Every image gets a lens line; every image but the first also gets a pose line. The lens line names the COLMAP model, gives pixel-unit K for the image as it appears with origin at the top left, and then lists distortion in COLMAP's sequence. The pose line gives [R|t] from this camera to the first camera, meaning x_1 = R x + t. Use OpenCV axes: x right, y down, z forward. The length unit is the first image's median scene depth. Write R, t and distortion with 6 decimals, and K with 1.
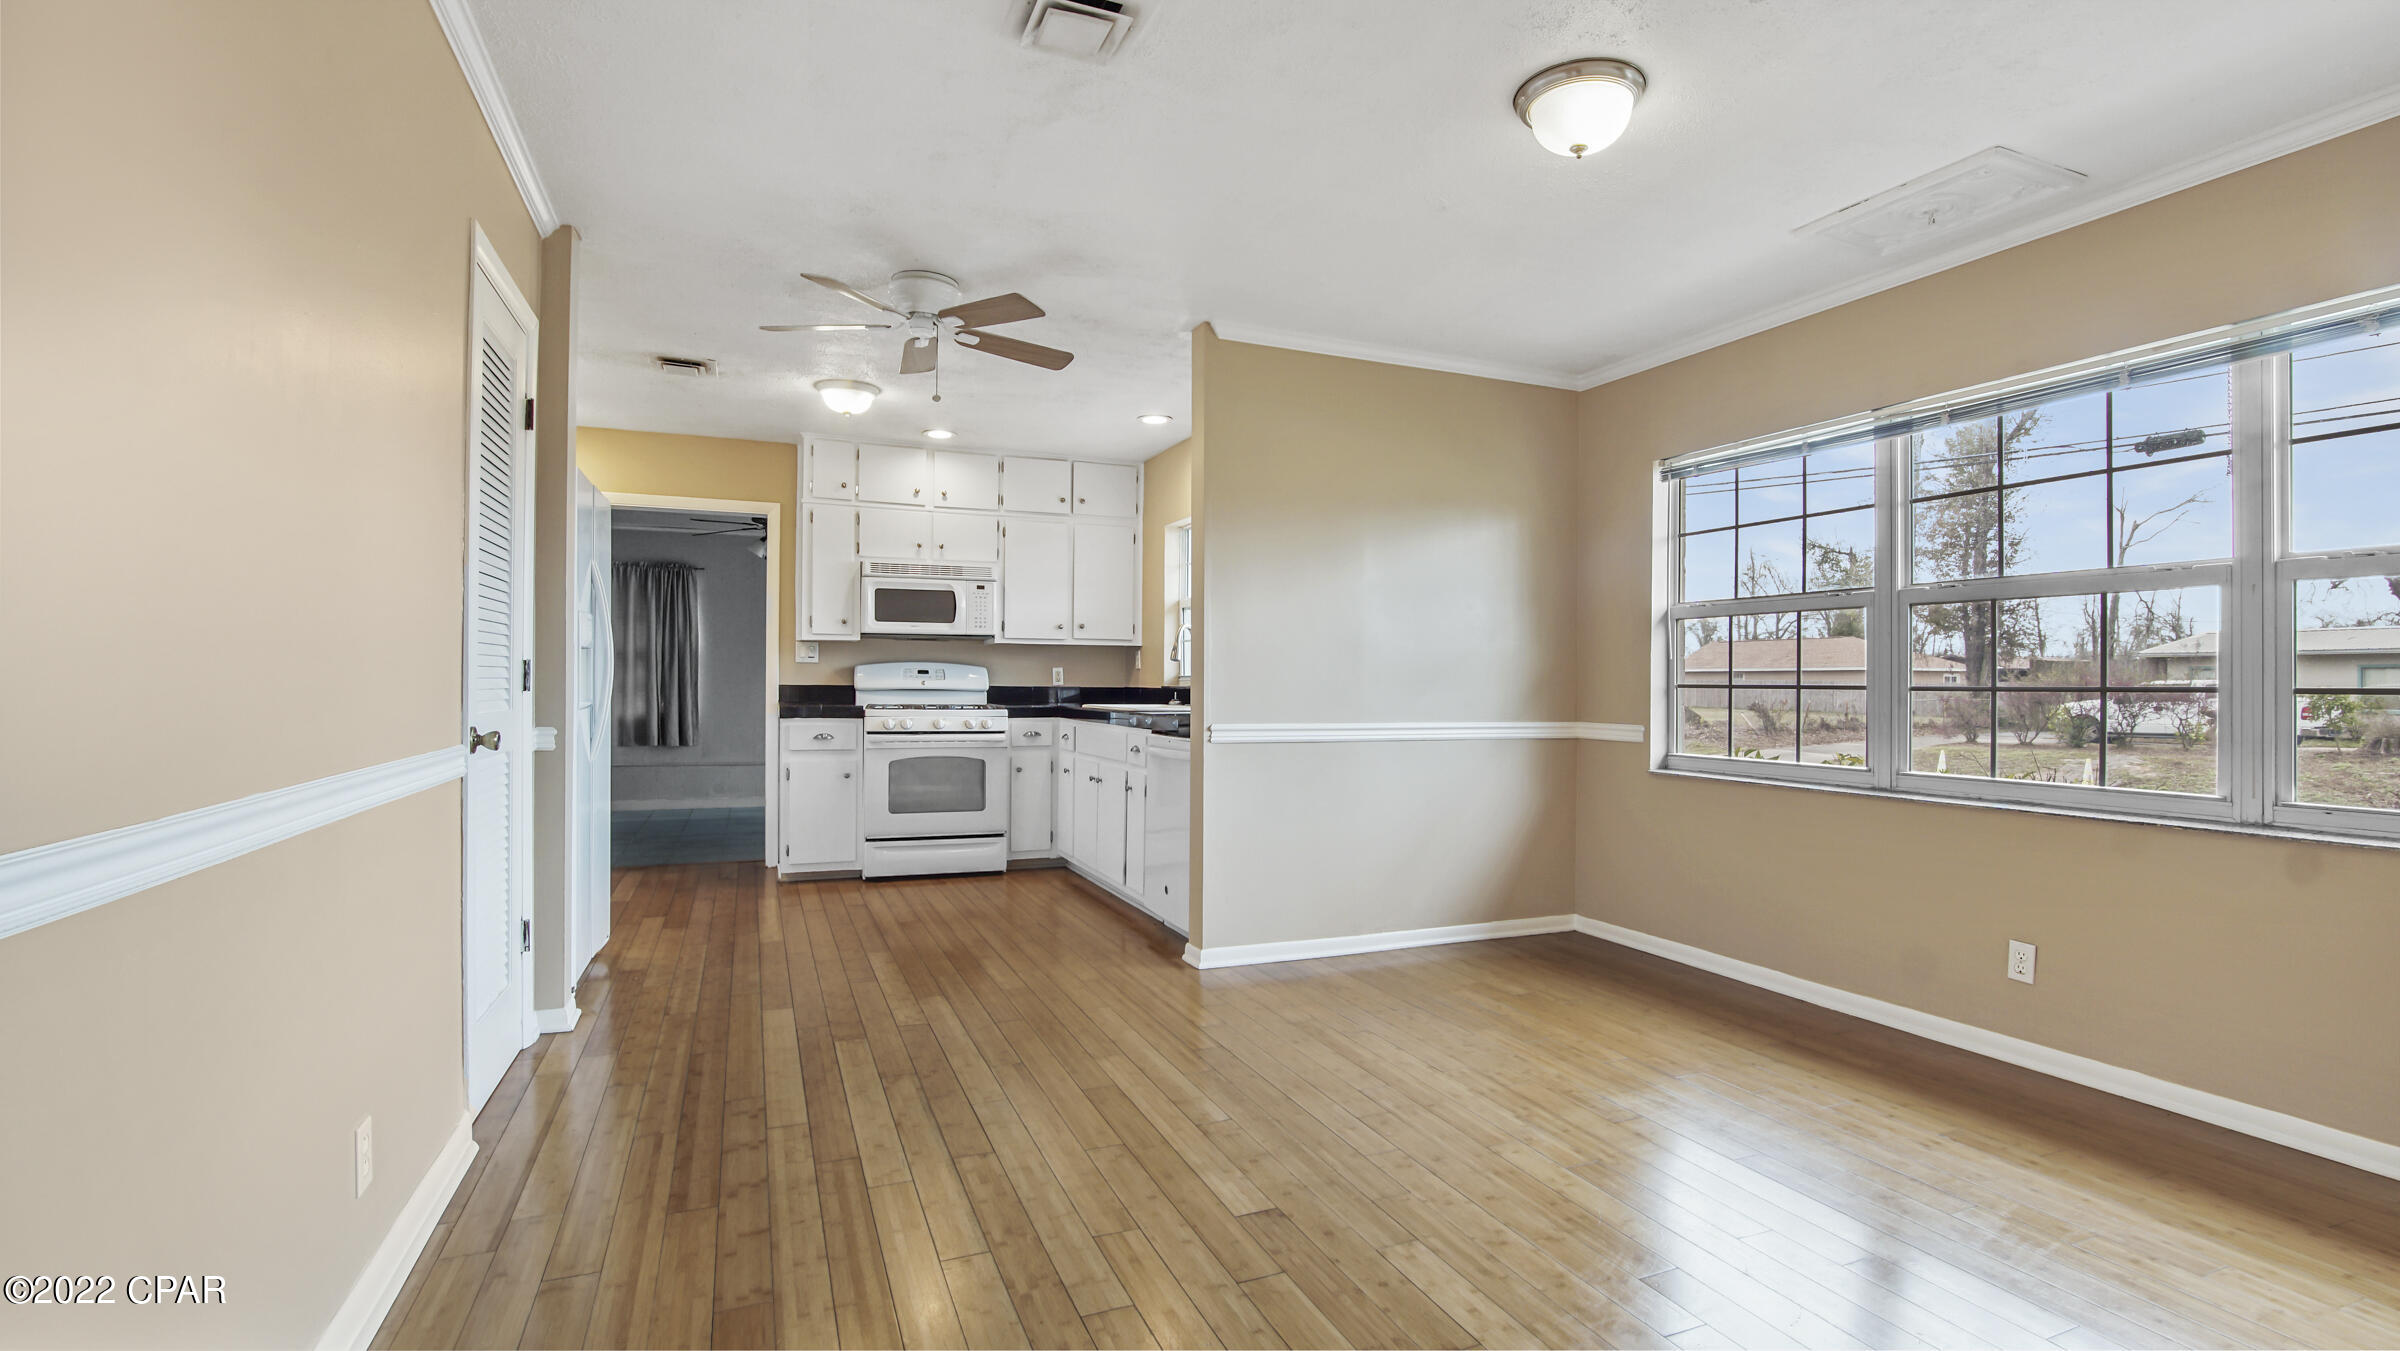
lens RADIAL K [[1067.9, 0, 1210.0], [0, 1067.9, 680.7], [0, 0, 1]] dist [-0.001061, 0.000402]
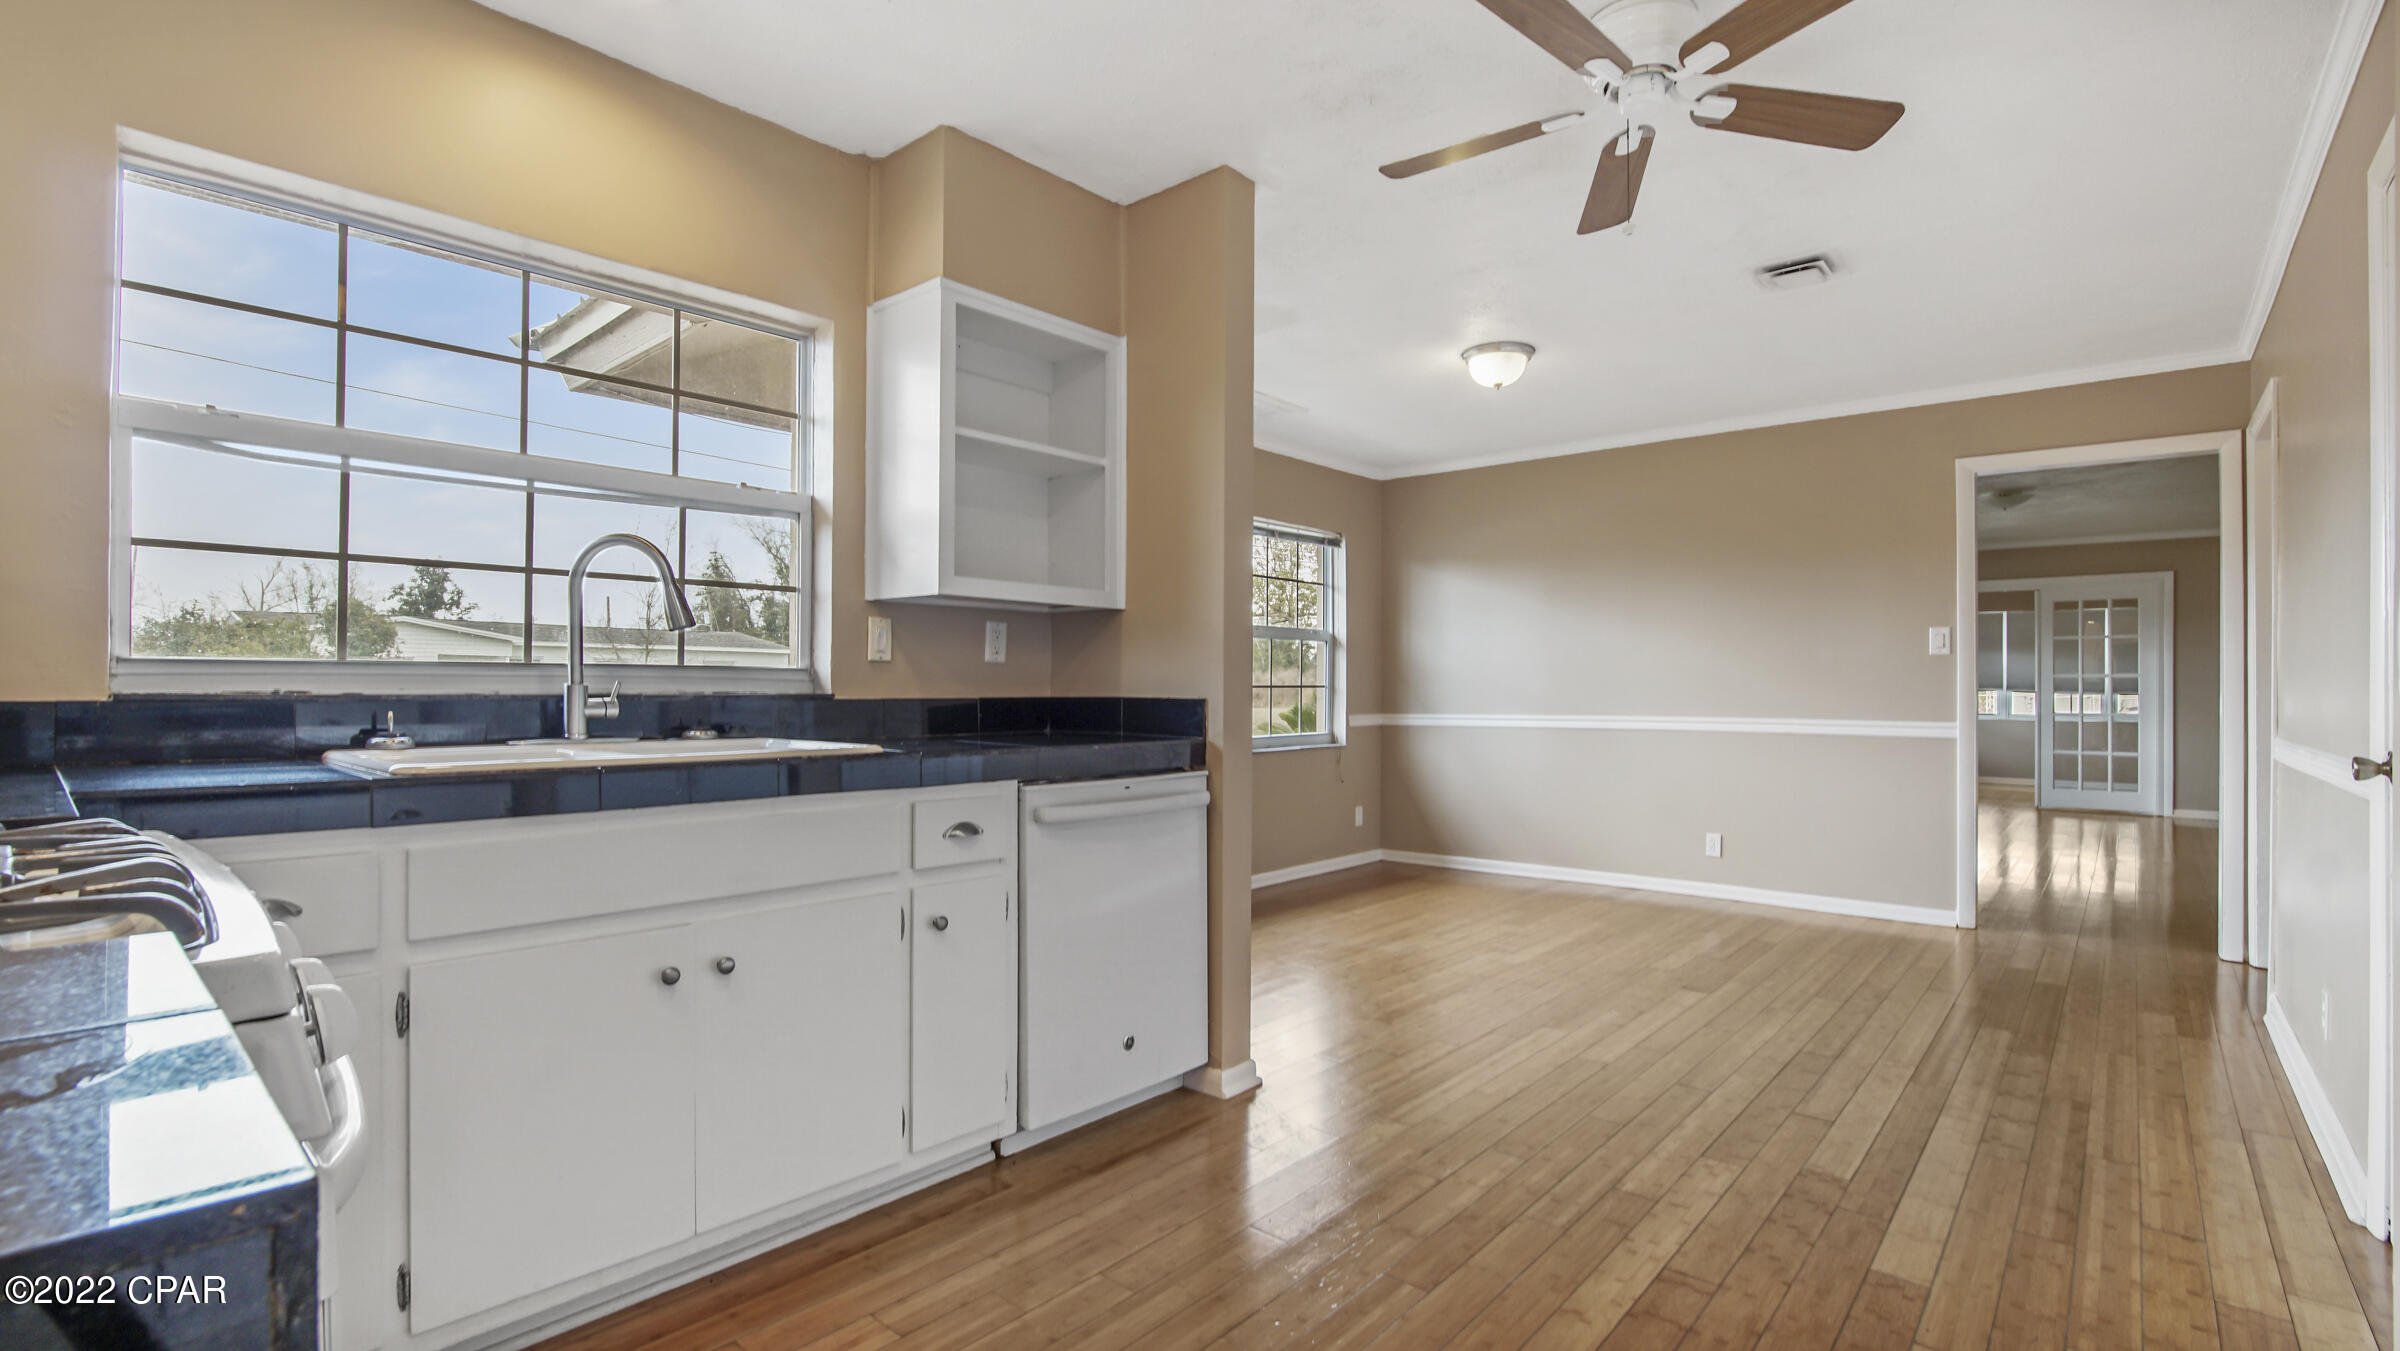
lens RADIAL K [[1067.9, 0, 1212.9], [0, 1067.9, 678.6], [0, 0, 1]] dist [-0.001061, 0.000402]
pose [[-0.437401, 0.001932, 0.899264, -0.968007], [-0.007831, 0.999952, -0.005958, 0.000828], [-0.899232, -0.009648, -0.437365, 2.024538]]
